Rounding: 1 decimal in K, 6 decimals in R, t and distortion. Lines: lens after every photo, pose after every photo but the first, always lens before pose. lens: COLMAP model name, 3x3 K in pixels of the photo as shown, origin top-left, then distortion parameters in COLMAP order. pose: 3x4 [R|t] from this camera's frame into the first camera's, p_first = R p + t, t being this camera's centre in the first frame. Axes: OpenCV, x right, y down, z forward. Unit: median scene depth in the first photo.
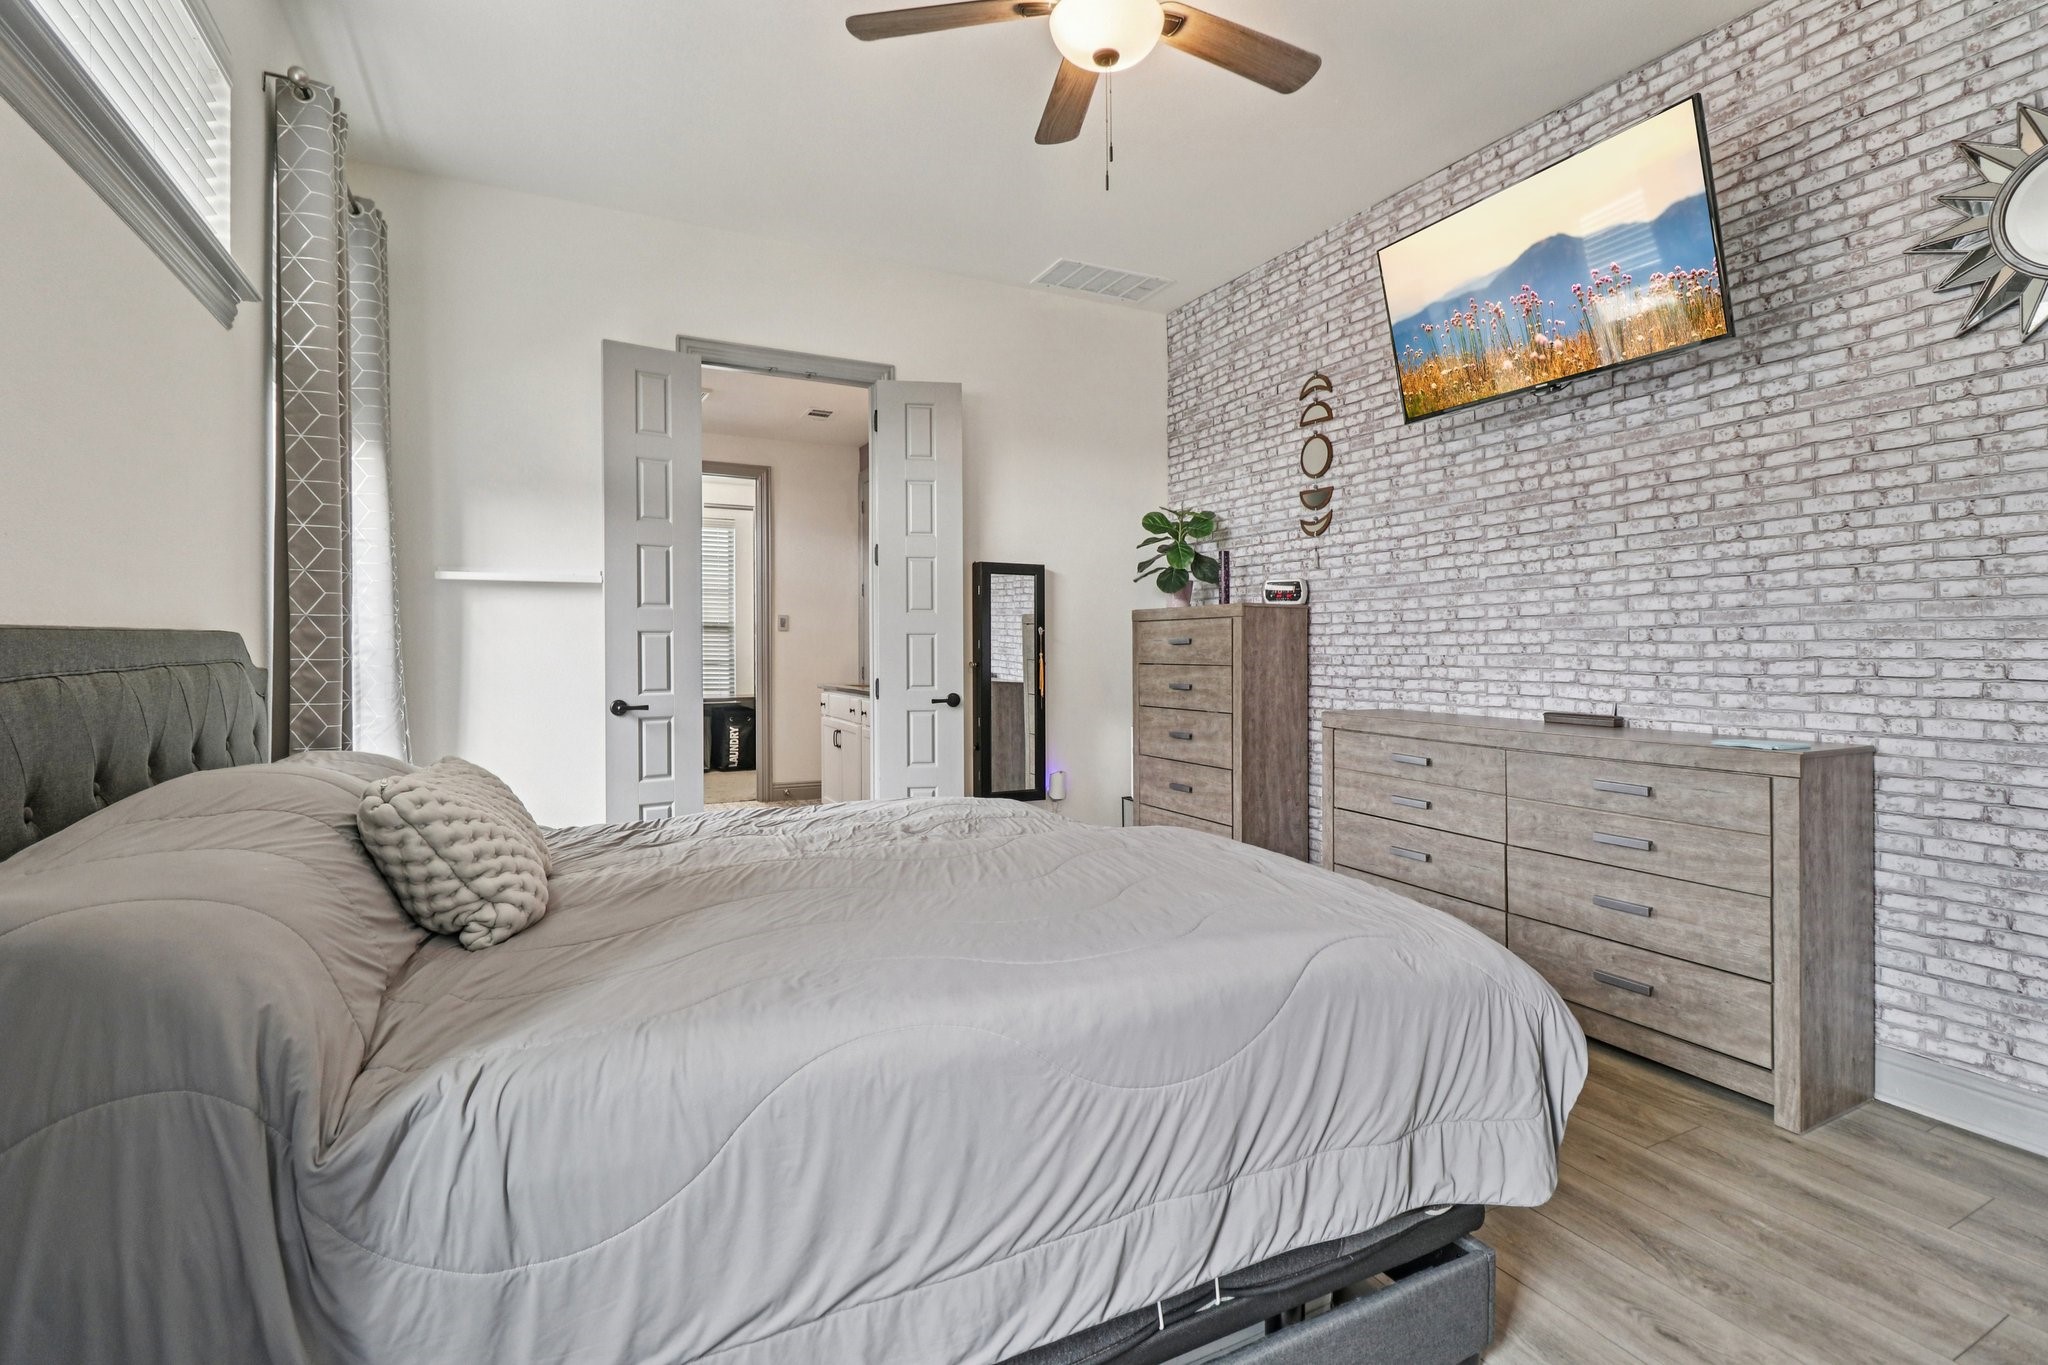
lens RADIAL K [[942.1, 0, 994.7], [0, 942.1, 643.6], [0, 0, 1]] dist [0.001786, -0.011111]
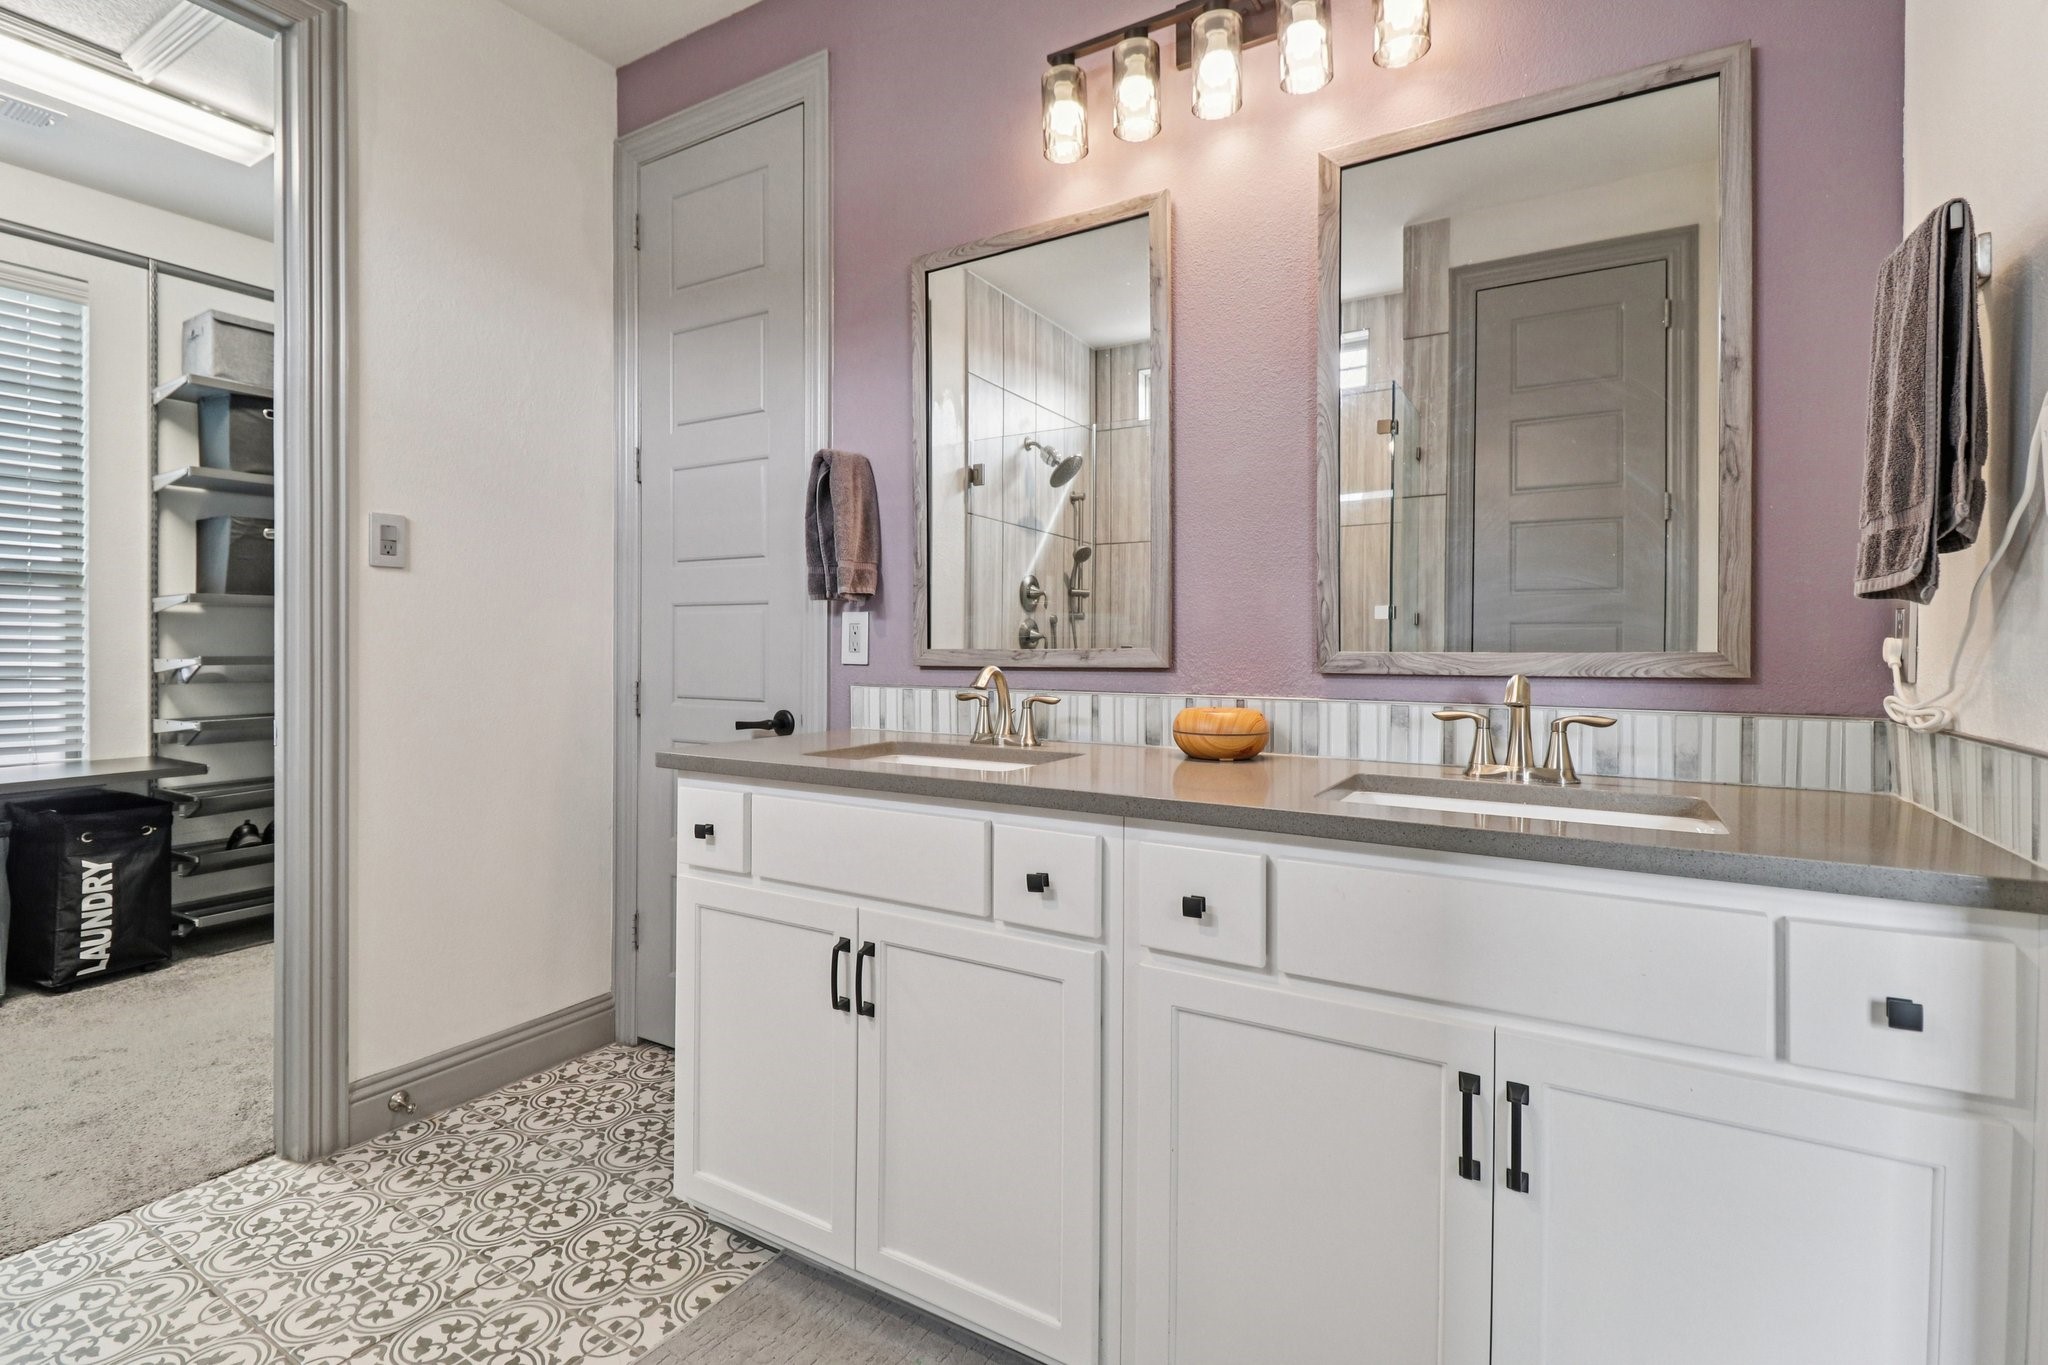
lens RADIAL K [[942.1, 0, 994.7], [0, 942.1, 643.6], [0, 0, 1]] dist [0.001786, -0.011111]
pose [[0.835575, 0.001853, 0.549373, -0.376563], [-0.003667, 0.999991, 0.002204, 0.015050], [-0.549364, -0.003856, 0.835574, 1.059470]]
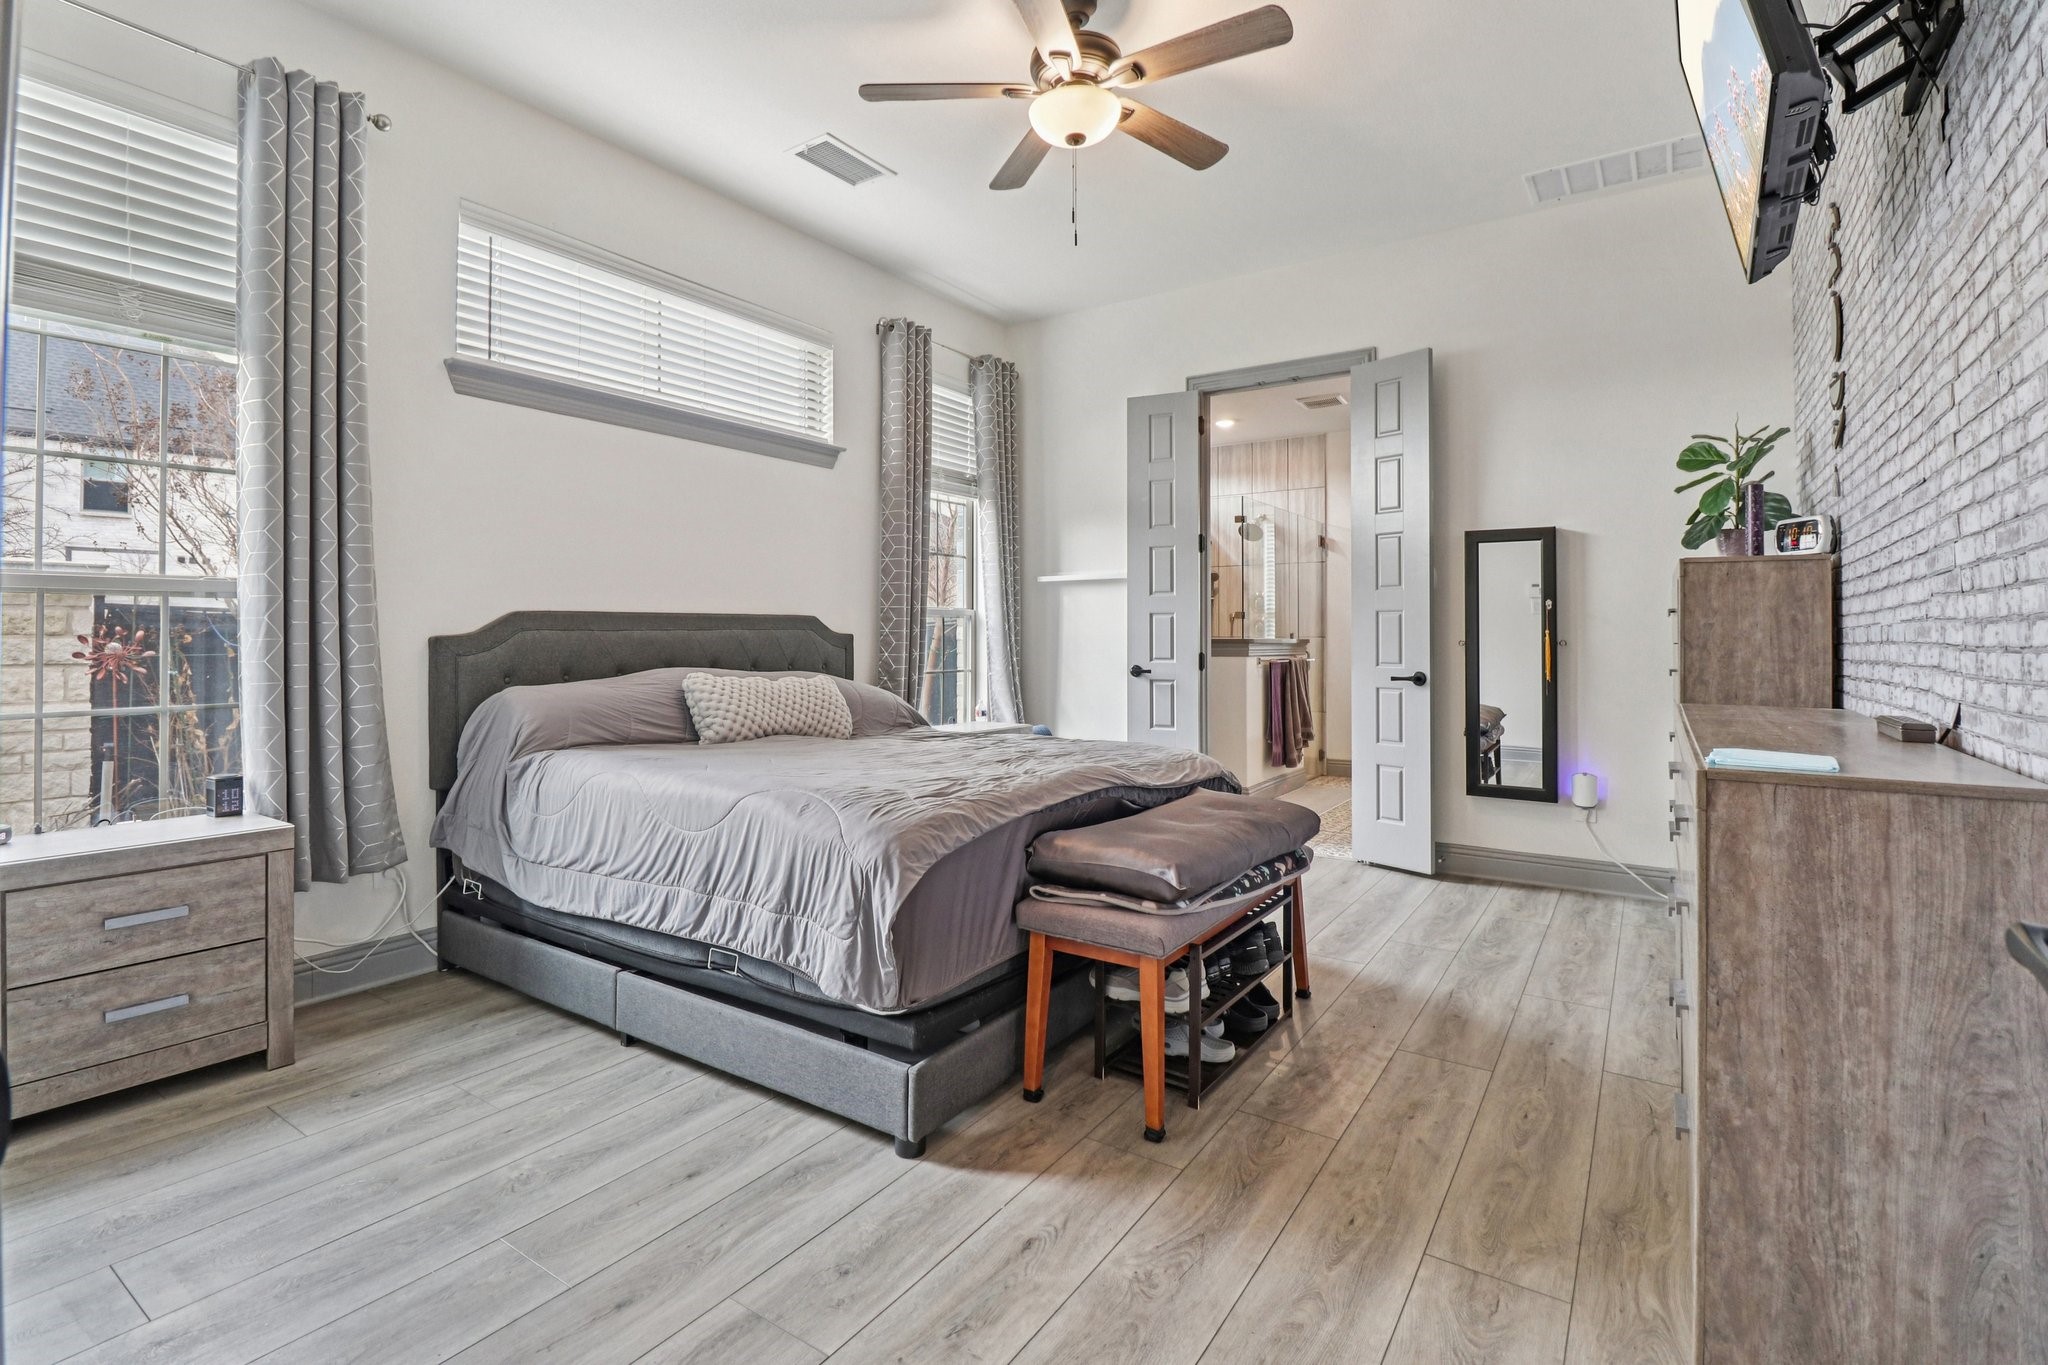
lens RADIAL K [[953.9, 0, 1022.4], [0, 953.9, 626.0], [0, 0, 1]] dist [0.024231, 0.000013]
pose [[0.505658, -0.008826, -0.862689, 0.626406], [0.001340, 0.999954, -0.009445, 0.015527], [0.862733, 0.003620, 0.505647, 0.160875]]
